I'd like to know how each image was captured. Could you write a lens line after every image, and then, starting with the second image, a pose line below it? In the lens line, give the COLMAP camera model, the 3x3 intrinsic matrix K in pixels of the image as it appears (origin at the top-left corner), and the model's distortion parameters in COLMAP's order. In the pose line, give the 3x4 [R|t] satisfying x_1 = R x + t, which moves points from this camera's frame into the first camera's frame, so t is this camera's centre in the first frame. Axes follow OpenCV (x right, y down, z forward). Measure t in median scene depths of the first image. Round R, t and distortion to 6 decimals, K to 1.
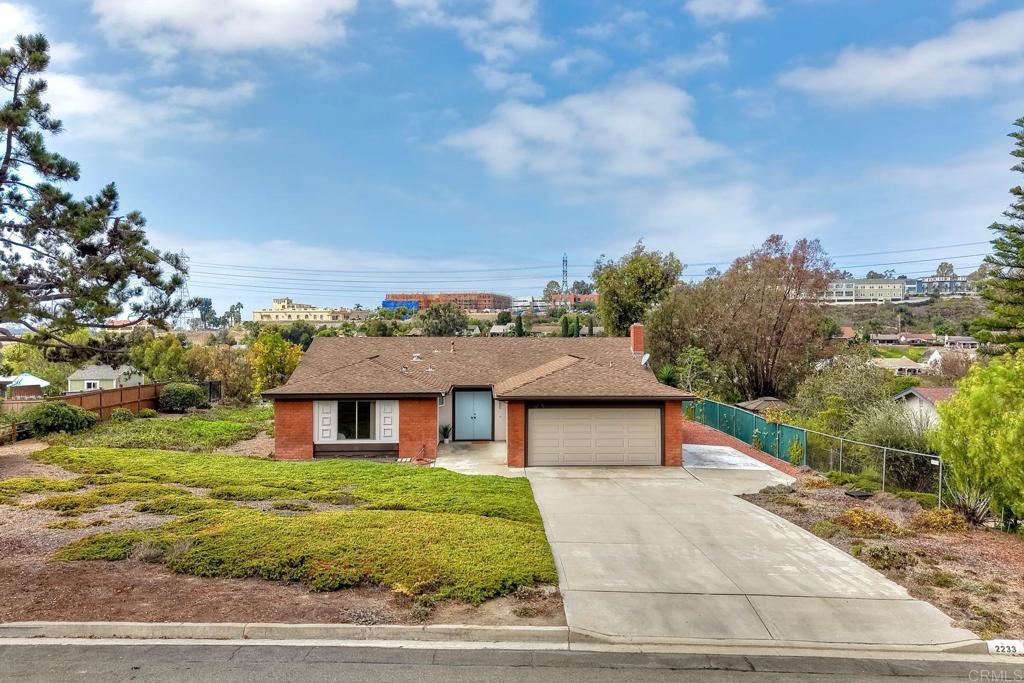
lens RADIAL K [[798.9, 0, 515.0], [0, 798.9, 335.6], [0, 0, 1]] dist [0.040659, -0.044310]
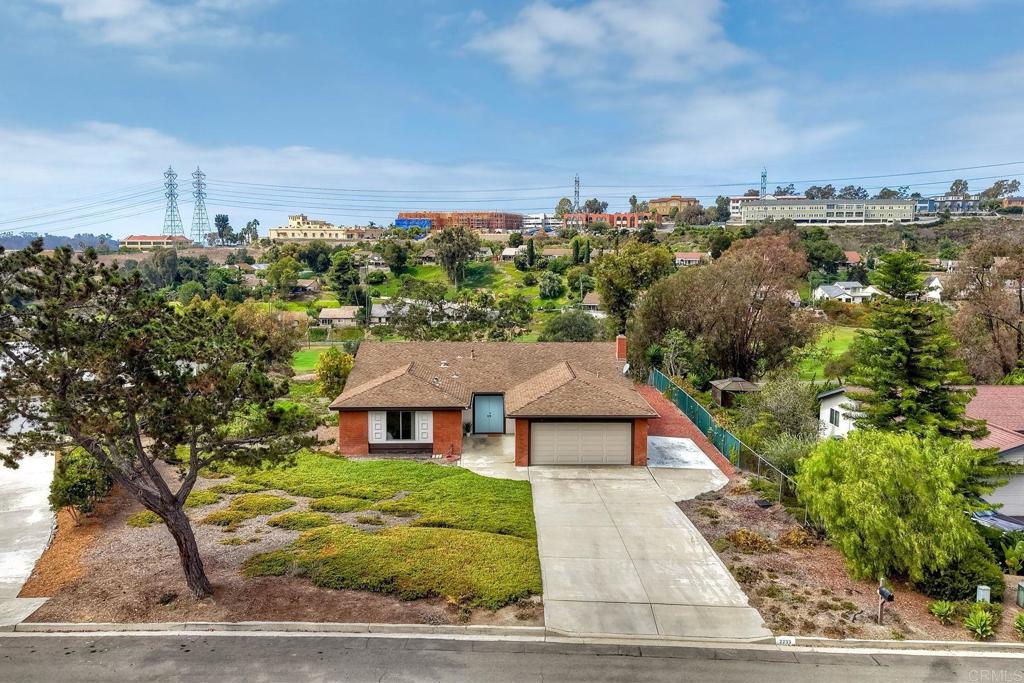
lens RADIAL K [[798.9, 0, 516.1], [0, 798.9, 337.9], [0, 0, 1]] dist [0.040659, -0.044310]
pose [[0.999891, 0.006521, -0.013268, 0.007773], [-0.004891, 0.992843, 0.119323, -0.195837], [0.013951, -0.119245, 0.992767, -0.282397]]
